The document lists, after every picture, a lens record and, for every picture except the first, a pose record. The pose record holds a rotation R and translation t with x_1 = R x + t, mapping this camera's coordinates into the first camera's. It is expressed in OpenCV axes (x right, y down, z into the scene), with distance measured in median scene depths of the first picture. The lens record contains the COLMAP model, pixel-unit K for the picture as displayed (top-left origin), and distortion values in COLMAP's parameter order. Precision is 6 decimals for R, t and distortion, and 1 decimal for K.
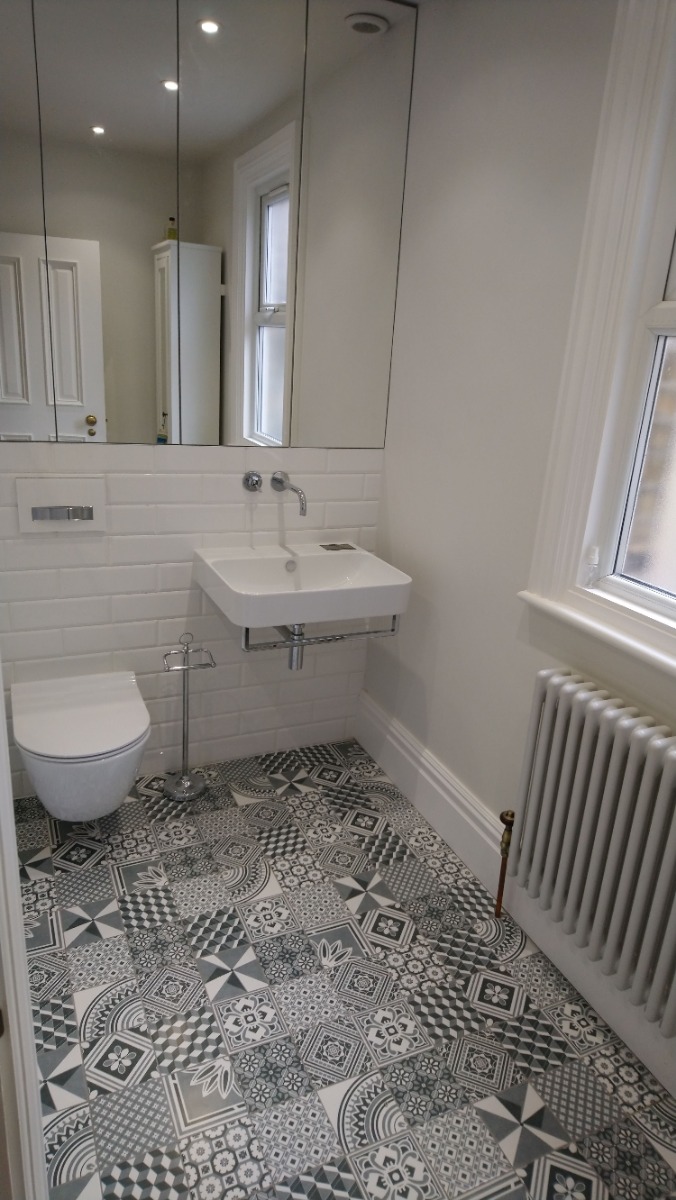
lens RADIAL K [[754.1, 0, 337.8], [0, 754.1, 601.3], [0, 0, 1]] dist [0.005046, 0.004785]
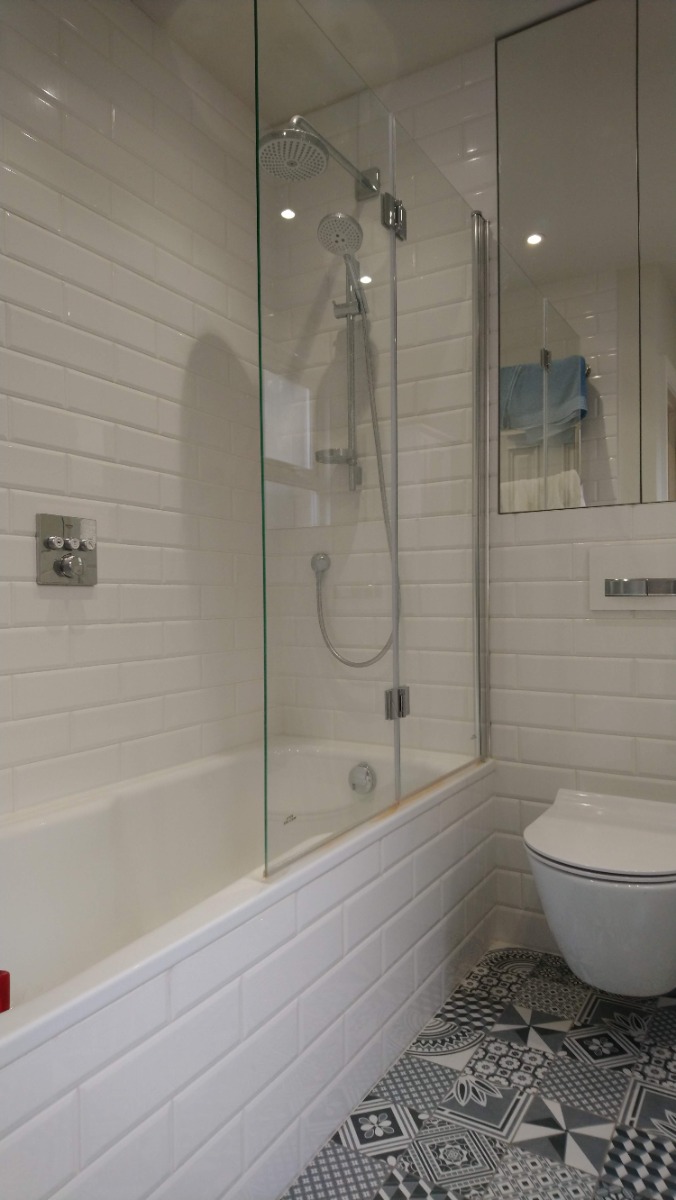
lens RADIAL K [[754.1, 0, 336.8], [0, 754.1, 599.1], [0, 0, 1]] dist [0.005046, 0.004785]
pose [[0.568276, -0.068508, -0.819981, 0.131833], [-0.217230, 0.948683, -0.229809, 0.170645], [0.793646, 0.308720, 0.524231, 0.338544]]
